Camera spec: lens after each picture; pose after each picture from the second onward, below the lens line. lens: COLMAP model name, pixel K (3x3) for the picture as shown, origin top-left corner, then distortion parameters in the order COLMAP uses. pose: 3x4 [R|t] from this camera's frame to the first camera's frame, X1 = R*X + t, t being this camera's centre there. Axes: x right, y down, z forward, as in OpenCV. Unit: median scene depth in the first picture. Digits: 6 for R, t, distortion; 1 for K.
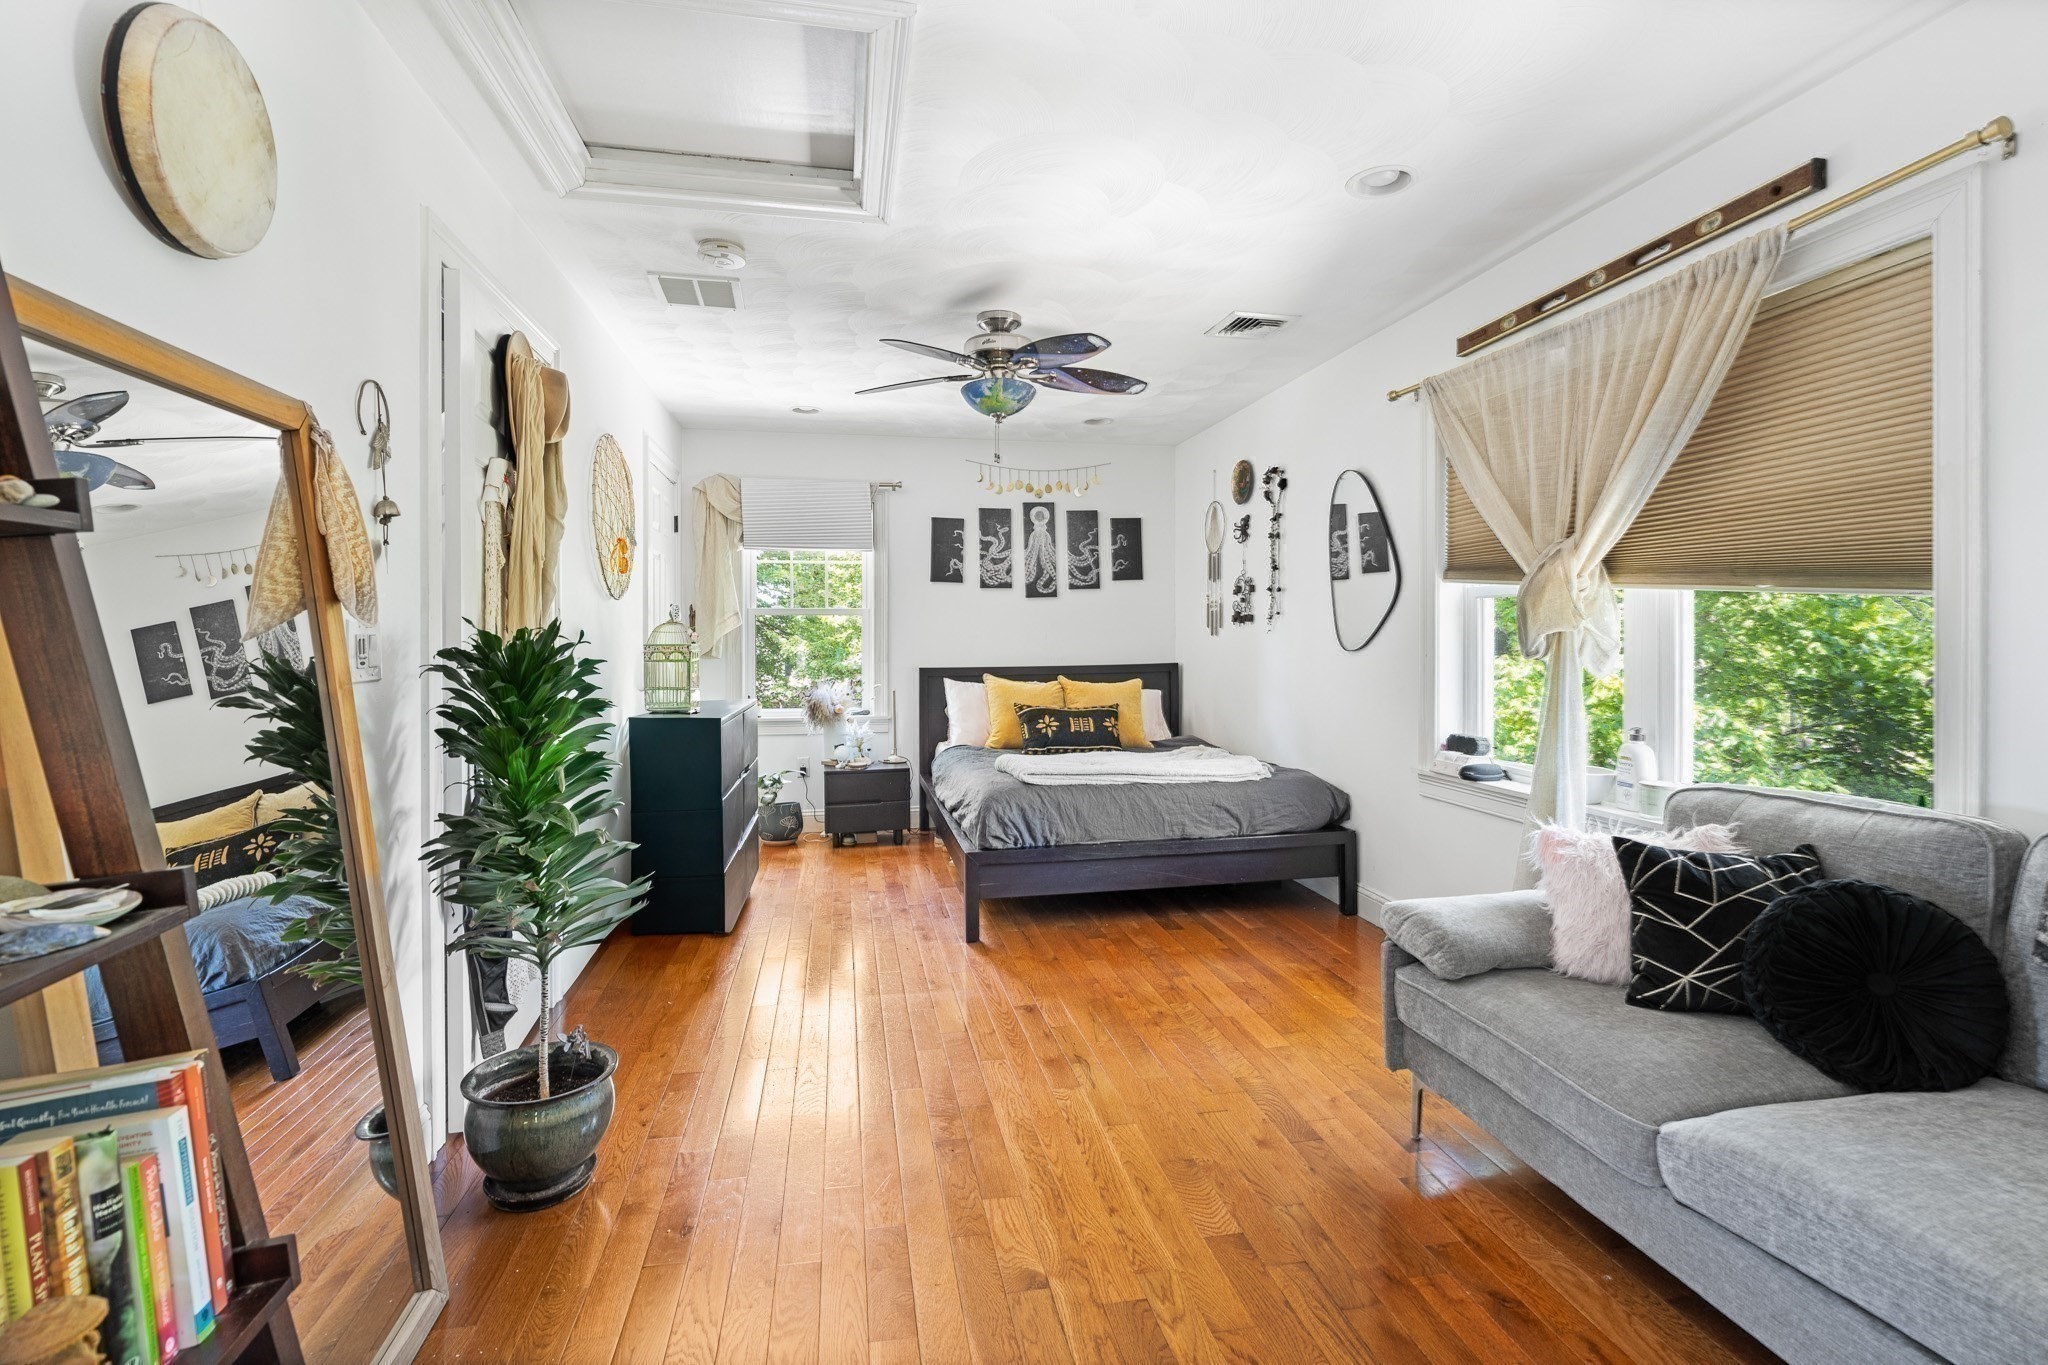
lens RADIAL K [[930.9, 0, 1024.5], [0, 930.9, 628.9], [0, 0, 1]] dist [0.000191, 0.000039]
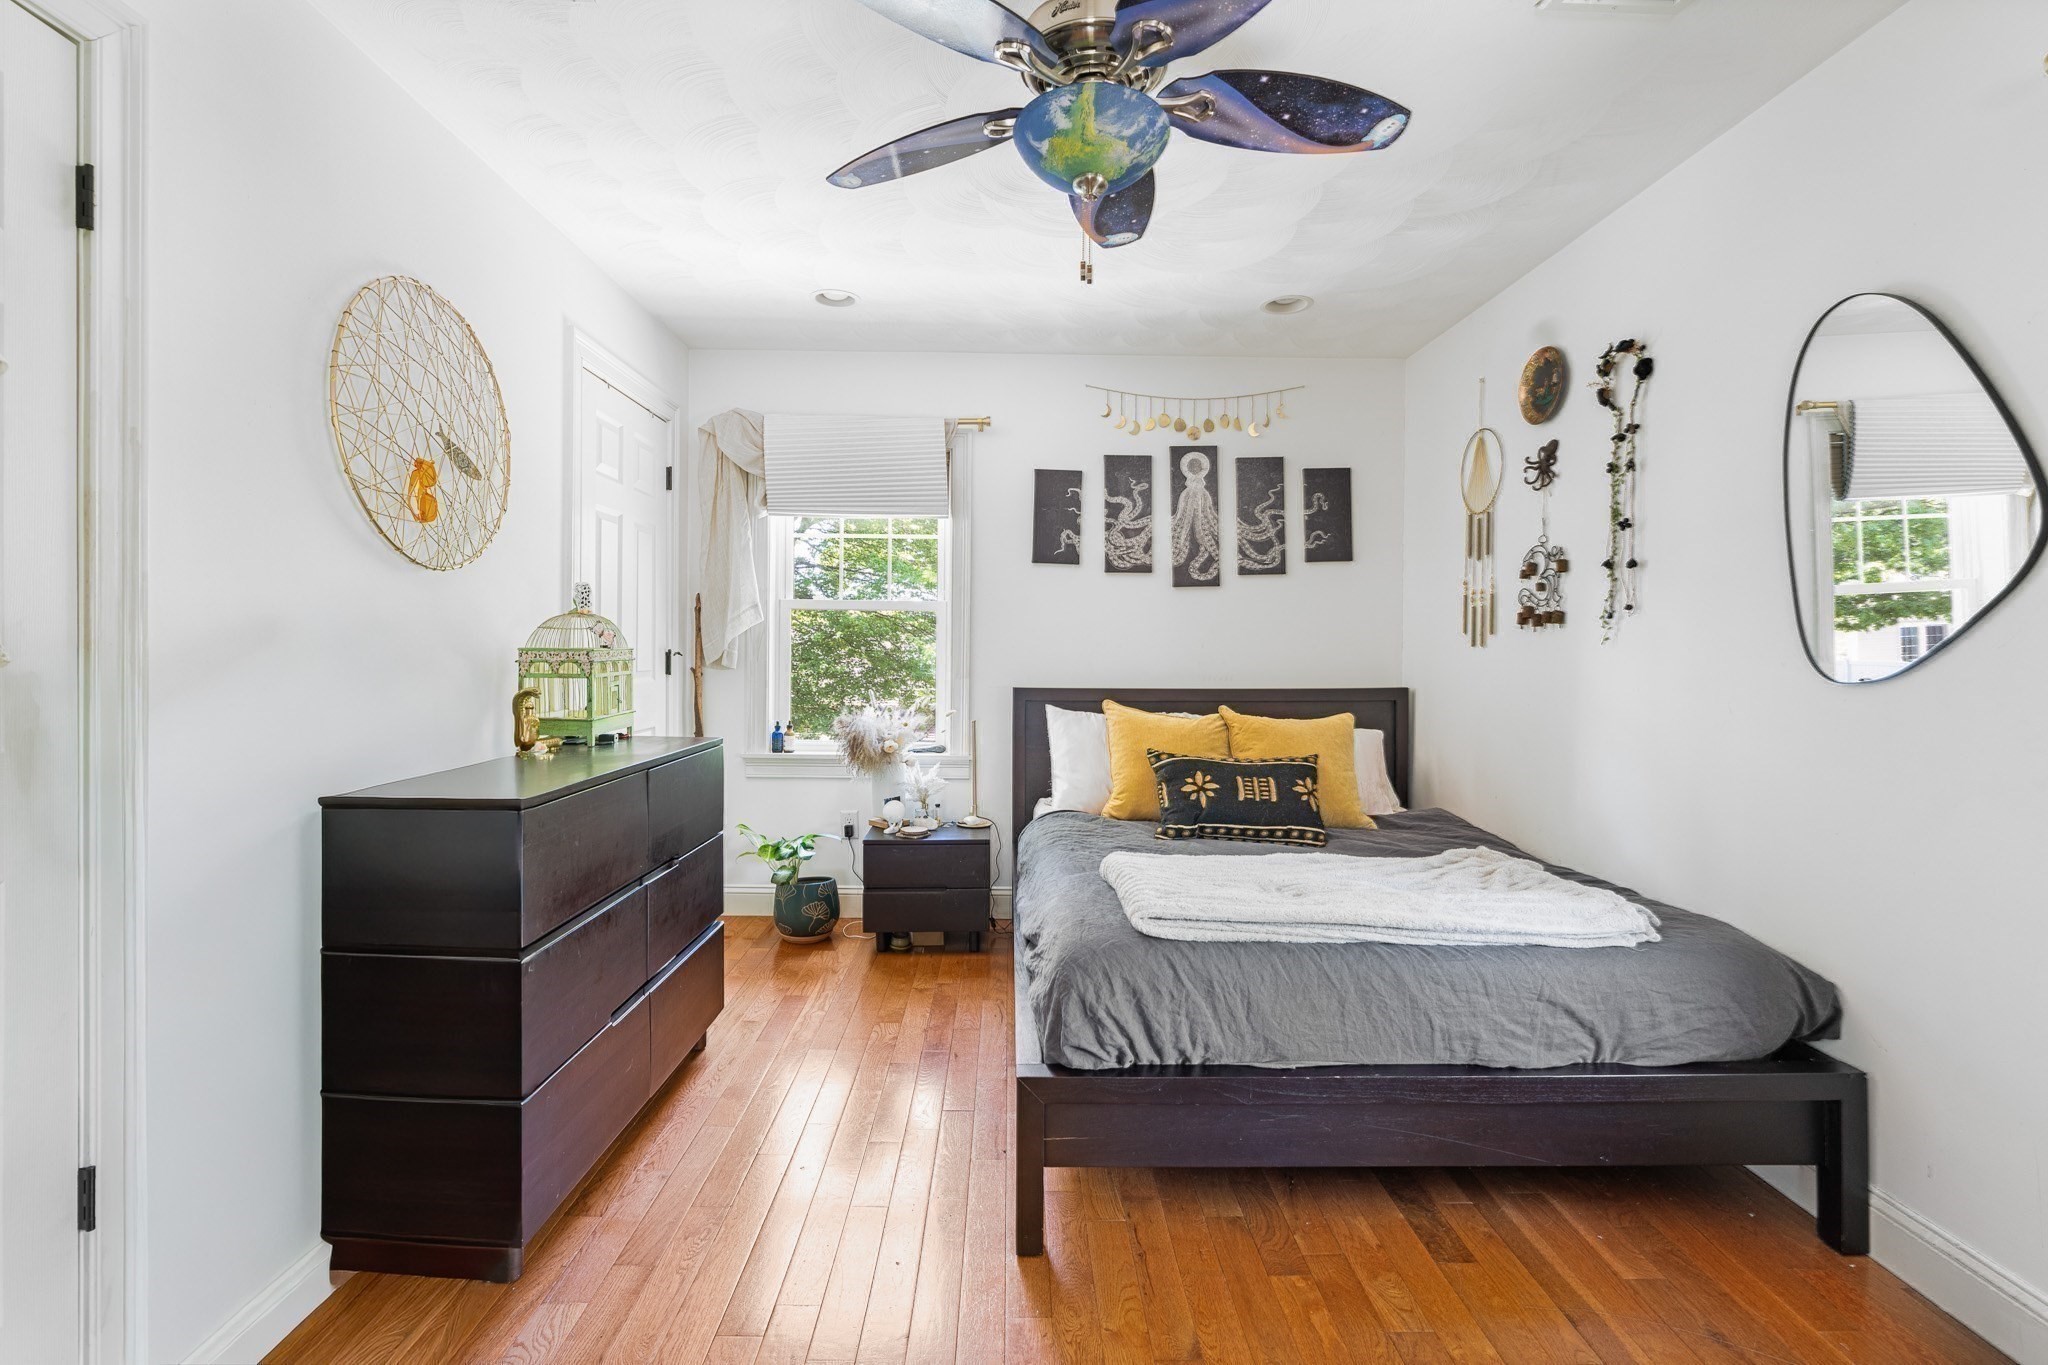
lens RADIAL K [[930.9, 0, 1024.5], [0, 930.9, 628.9], [0, 0, 1]] dist [0.000191, 0.000039]
pose [[0.983936, 0.010972, -0.178184, 0.017973], [-0.012346, 0.999902, -0.006603, 0.003197], [0.178094, 0.008696, 0.983975, 0.346659]]
